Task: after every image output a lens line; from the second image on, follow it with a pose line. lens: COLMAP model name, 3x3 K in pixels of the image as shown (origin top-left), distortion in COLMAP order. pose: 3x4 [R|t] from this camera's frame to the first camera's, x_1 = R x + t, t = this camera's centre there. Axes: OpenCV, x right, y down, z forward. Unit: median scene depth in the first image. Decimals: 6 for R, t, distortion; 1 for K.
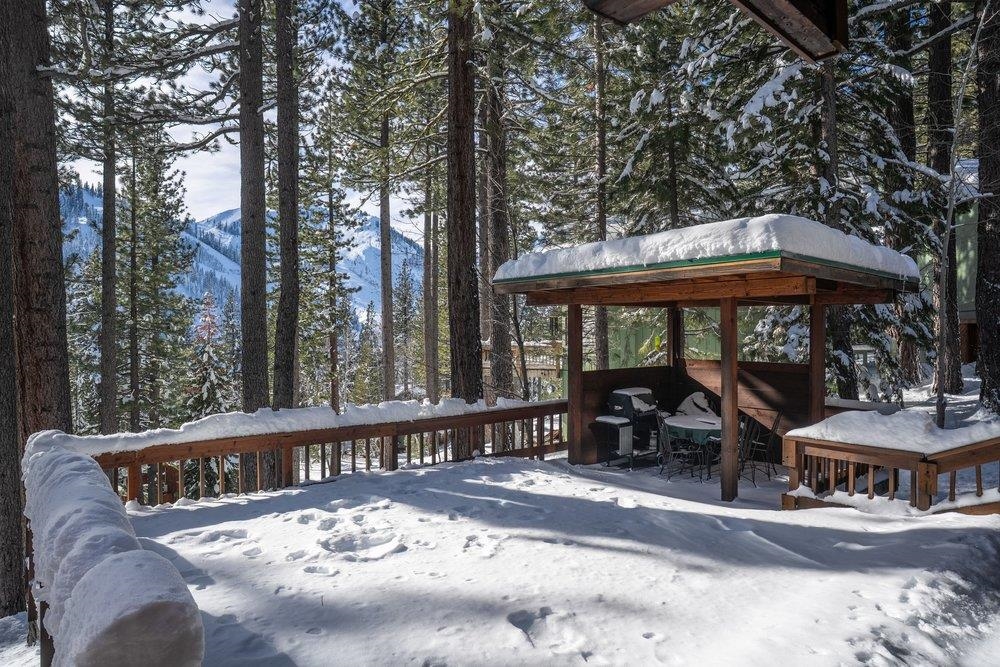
lens RADIAL K [[577.3, 0, 500.4], [0, 577.3, 333.3], [0, 0, 1]] dist [0.029112, 0.001282]
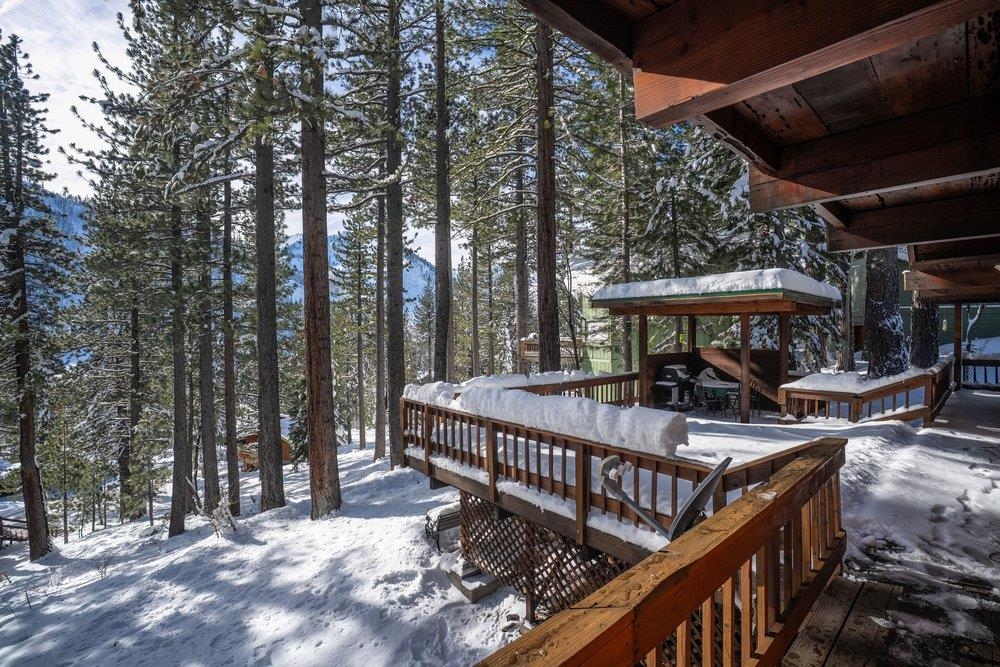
lens RADIAL K [[455.2, 0, 499.5], [0, 455.2, 335.5], [0, 0, 1]] dist [-0.001537, 0.000385]
pose [[0.999589, 0.000338, 0.028656, -0.323674], [-0.000548, 0.999973, 0.007344, 0.000597], [-0.028652, -0.007357, 0.999562, -0.304582]]
